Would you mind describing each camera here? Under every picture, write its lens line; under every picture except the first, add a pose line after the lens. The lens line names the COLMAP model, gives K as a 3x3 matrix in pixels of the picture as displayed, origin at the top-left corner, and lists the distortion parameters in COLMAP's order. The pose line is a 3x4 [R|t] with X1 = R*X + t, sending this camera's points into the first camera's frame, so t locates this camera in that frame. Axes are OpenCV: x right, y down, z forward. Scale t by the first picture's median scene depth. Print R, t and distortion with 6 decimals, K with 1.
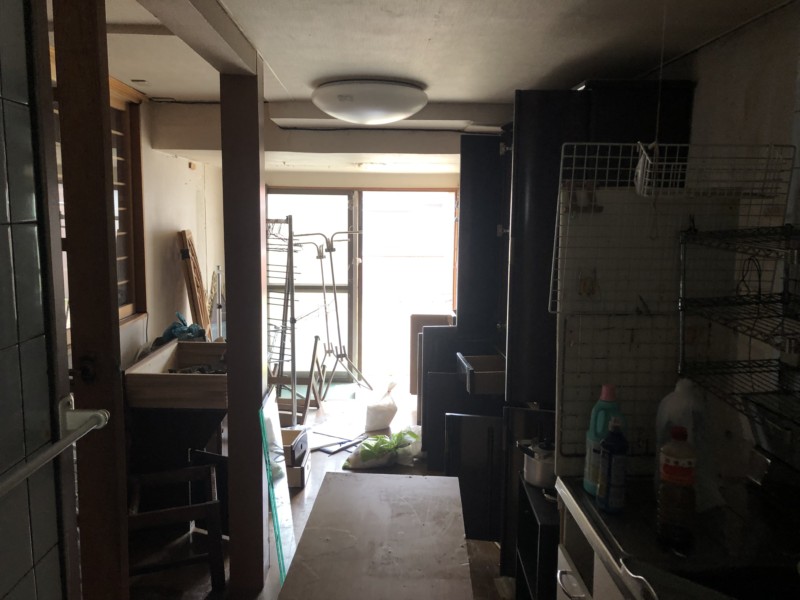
lens RADIAL K [[661.0, 0, 403.4], [0, 661.0, 300.8], [0, 0, 1]] dist [0.049110, -0.041904]
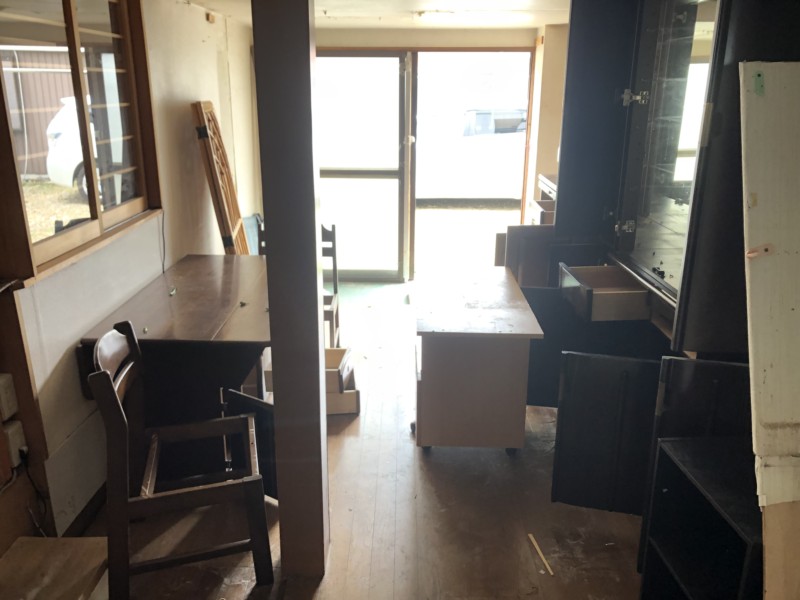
lens RADIAL K [[661.0, 0, 395.7], [0, 661.0, 300.8], [0, 0, 1]] dist [0.049110, -0.041904]
pose [[0.998155, 0.007045, -0.060302, -0.044935], [0.003713, 0.984301, 0.176459, -0.009684], [0.060599, -0.176357, 0.982459, 0.167070]]
